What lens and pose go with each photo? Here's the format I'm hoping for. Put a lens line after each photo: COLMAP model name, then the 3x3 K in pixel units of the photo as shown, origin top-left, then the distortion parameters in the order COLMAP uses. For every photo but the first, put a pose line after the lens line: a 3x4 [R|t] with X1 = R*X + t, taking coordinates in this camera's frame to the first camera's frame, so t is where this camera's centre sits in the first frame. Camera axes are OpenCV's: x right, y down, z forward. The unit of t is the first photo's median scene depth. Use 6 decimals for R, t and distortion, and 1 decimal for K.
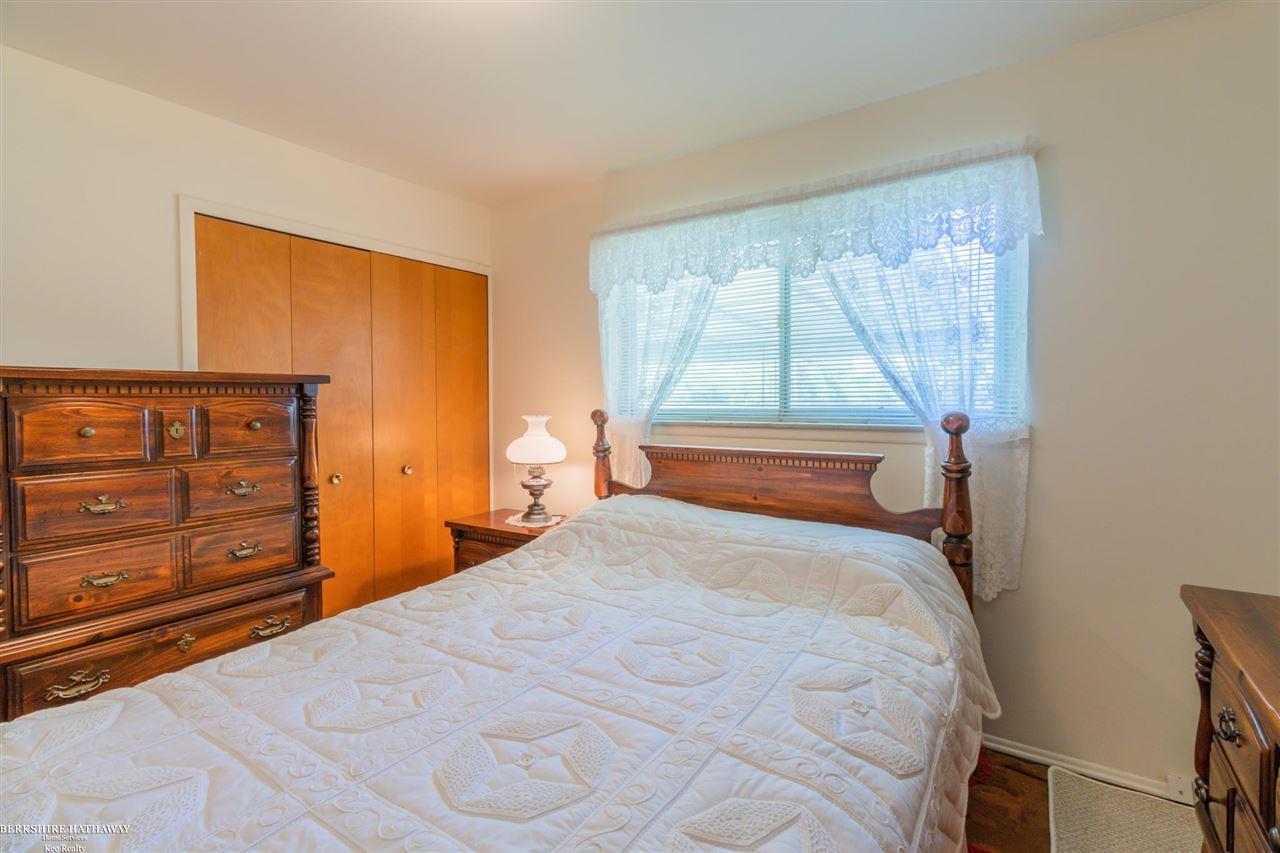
lens RADIAL K [[585.7, 0, 647.2], [0, 585.7, 410.2], [0, 0, 1]] dist [0.001425, 0.000118]
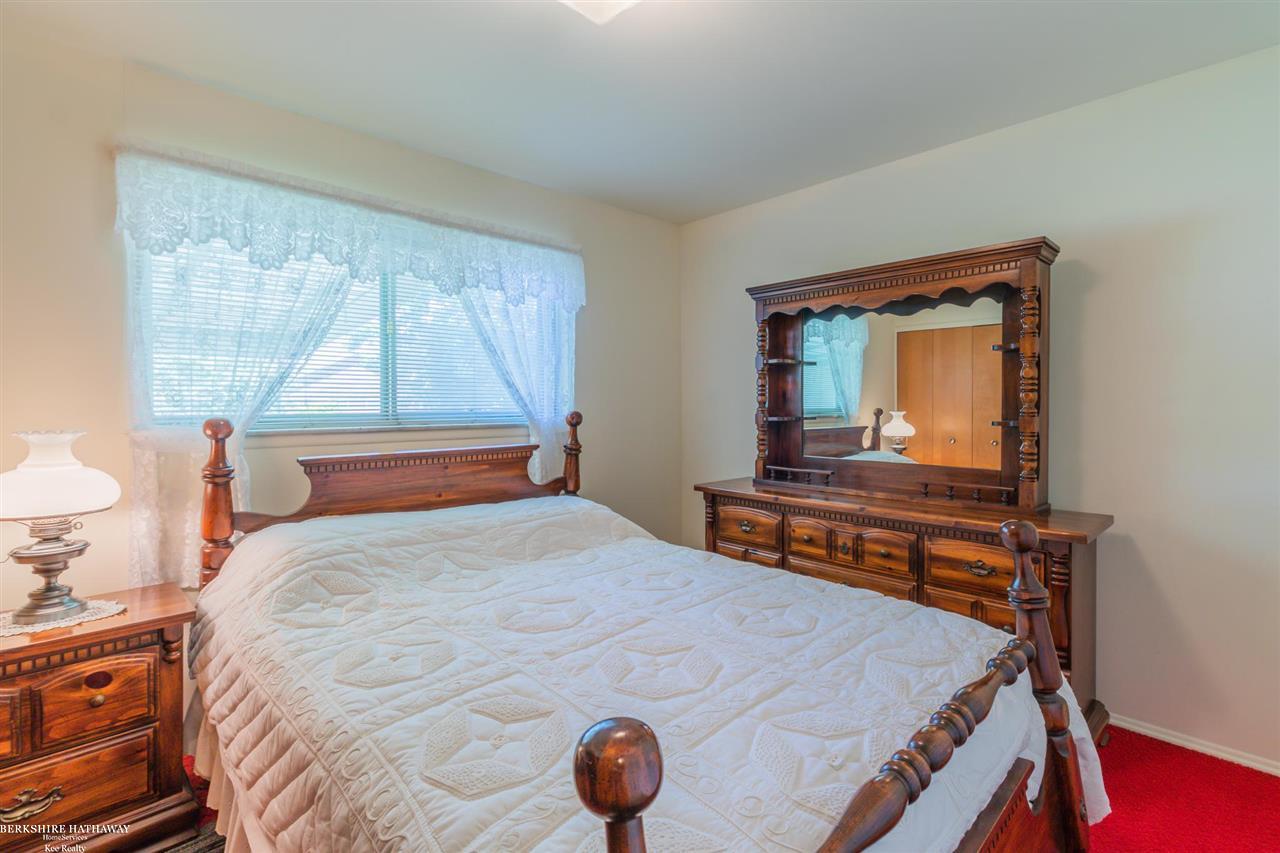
lens RADIAL K [[585.7, 0, 647.2], [0, 585.7, 410.2], [0, 0, 1]] dist [0.001425, 0.000118]
pose [[0.218172, -0.002916, 0.975906, -0.769985], [0.022966, 0.999734, -0.002147, 0.005828], [-0.975640, 0.022881, 0.218181, 0.393055]]
